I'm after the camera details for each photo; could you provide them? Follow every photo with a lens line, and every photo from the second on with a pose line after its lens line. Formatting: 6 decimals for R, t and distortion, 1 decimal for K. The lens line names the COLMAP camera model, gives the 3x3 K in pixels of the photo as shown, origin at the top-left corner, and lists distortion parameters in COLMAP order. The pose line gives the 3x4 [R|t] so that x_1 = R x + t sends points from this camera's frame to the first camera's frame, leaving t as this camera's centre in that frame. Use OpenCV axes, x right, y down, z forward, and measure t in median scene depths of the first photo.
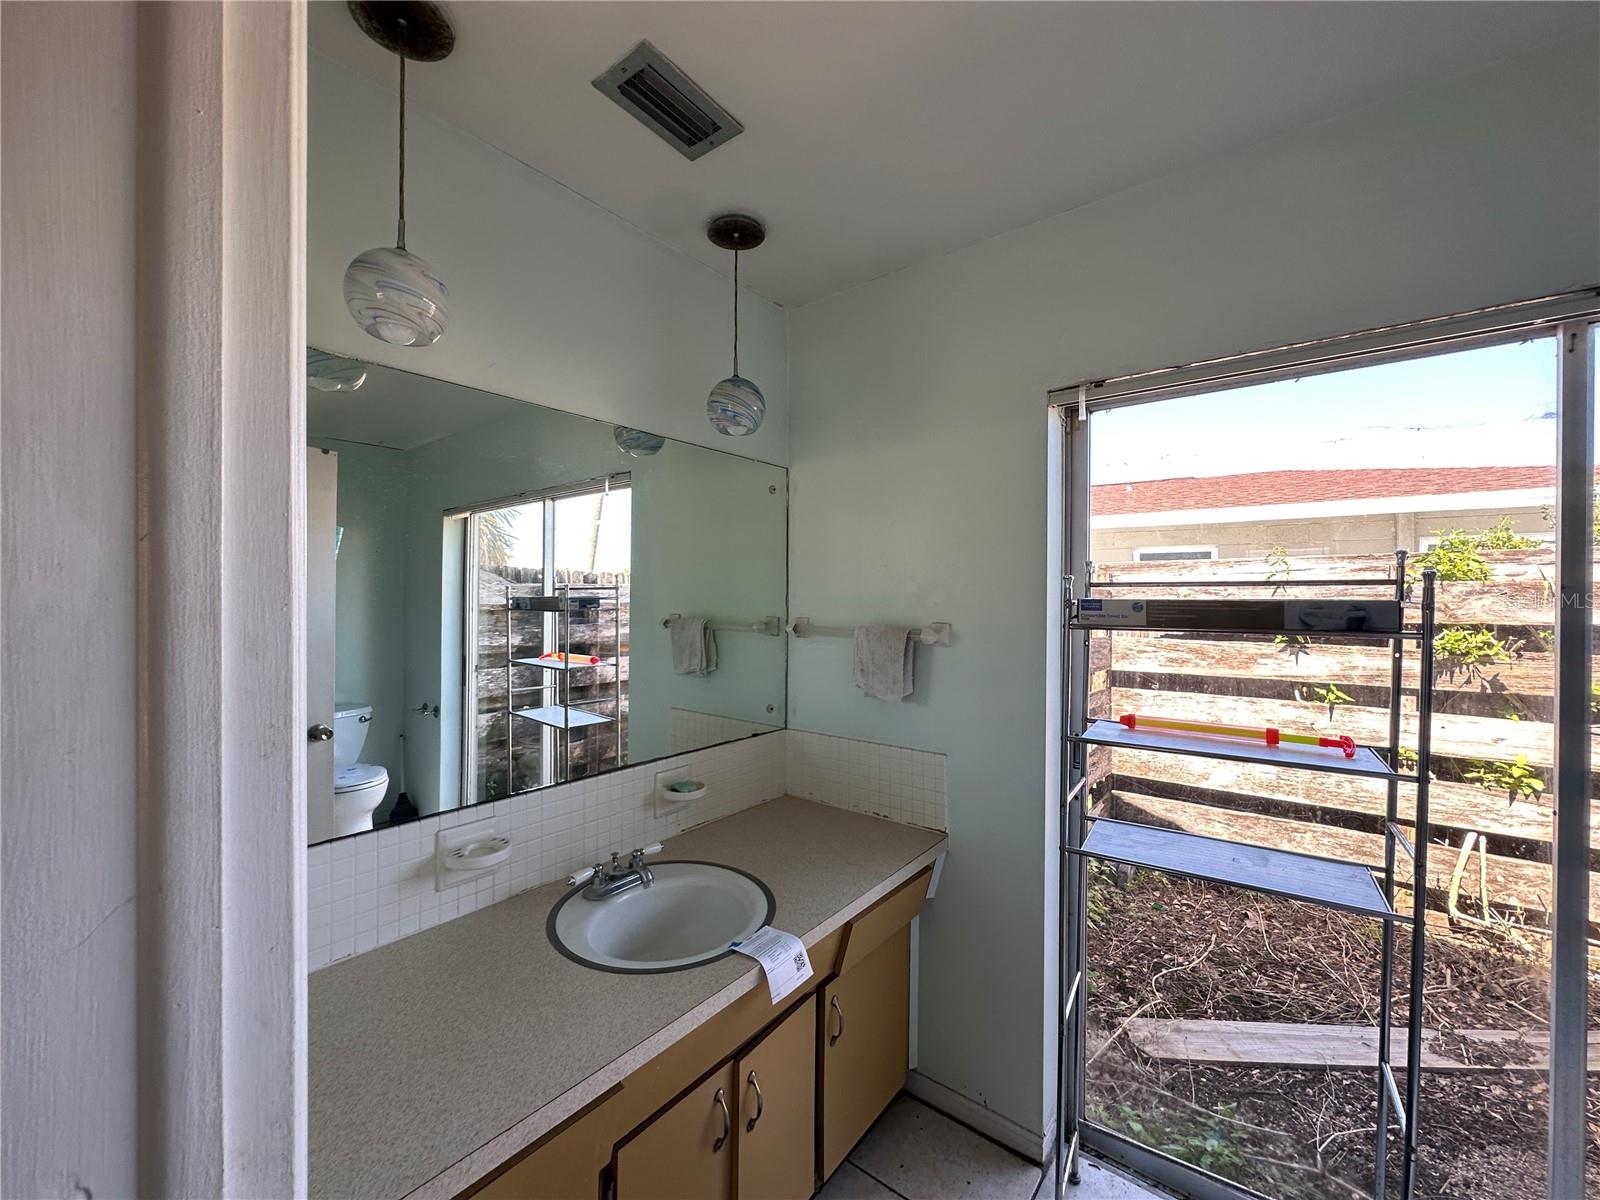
lens RADIAL K [[637.7, 0, 801.5], [0, 637.7, 601.4], [0, 0, 1]] dist [-0.004497, 0.001786]
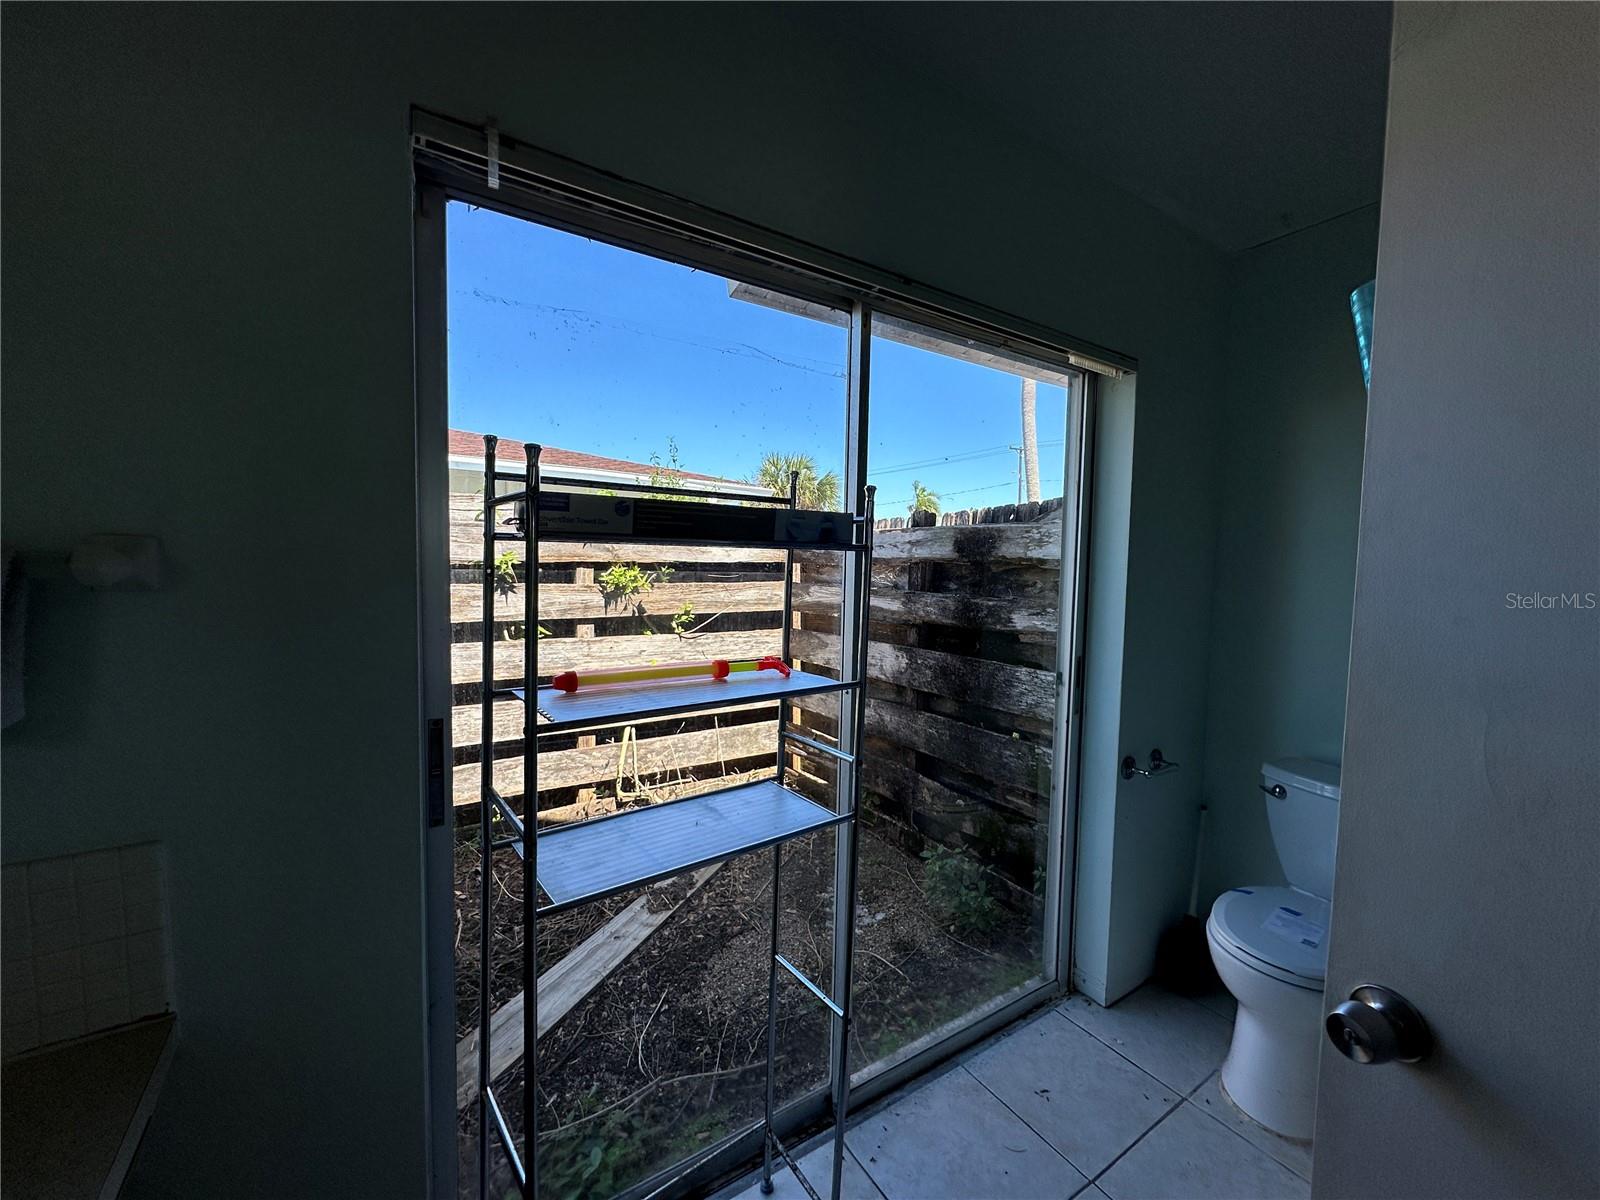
lens RADIAL K [[637.7, 0, 802.4], [0, 637.7, 600.8], [0, 0, 1]] dist [-0.004497, 0.001786]
pose [[0.316841, -0.056541, 0.946792, -0.021909], [-0.012284, 0.997893, 0.063704, 0.028962], [-0.948399, -0.031814, 0.315479, 0.291612]]
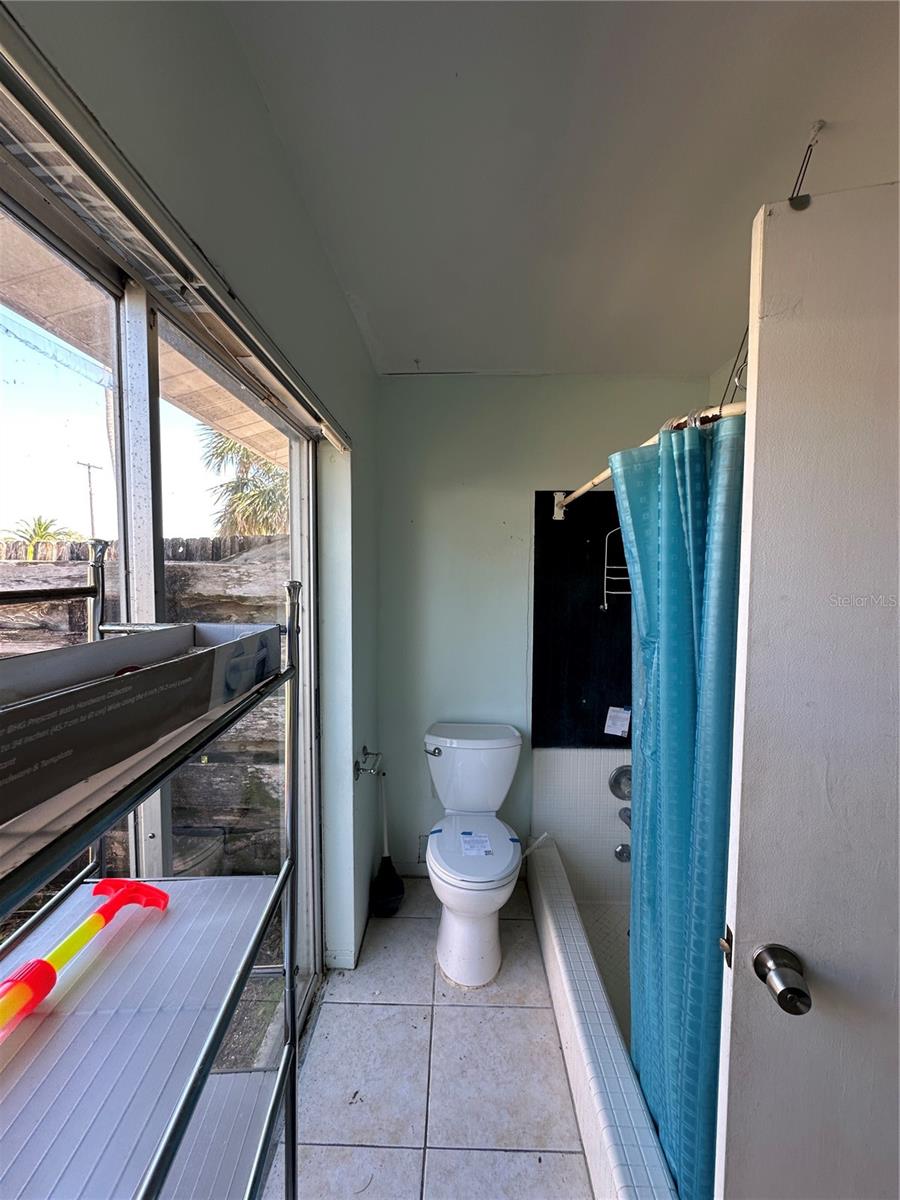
lens RADIAL K [[478.2, 0, 452.0], [0, 478.2, 602.1], [0, 0, 1]] dist [-0.004497, 0.001786]
pose [[-0.606769, -0.060507, 0.792572, 0.160147], [-0.005860, 0.997412, 0.071658, -0.022682], [-0.794857, 0.038835, -0.605553, 0.446083]]
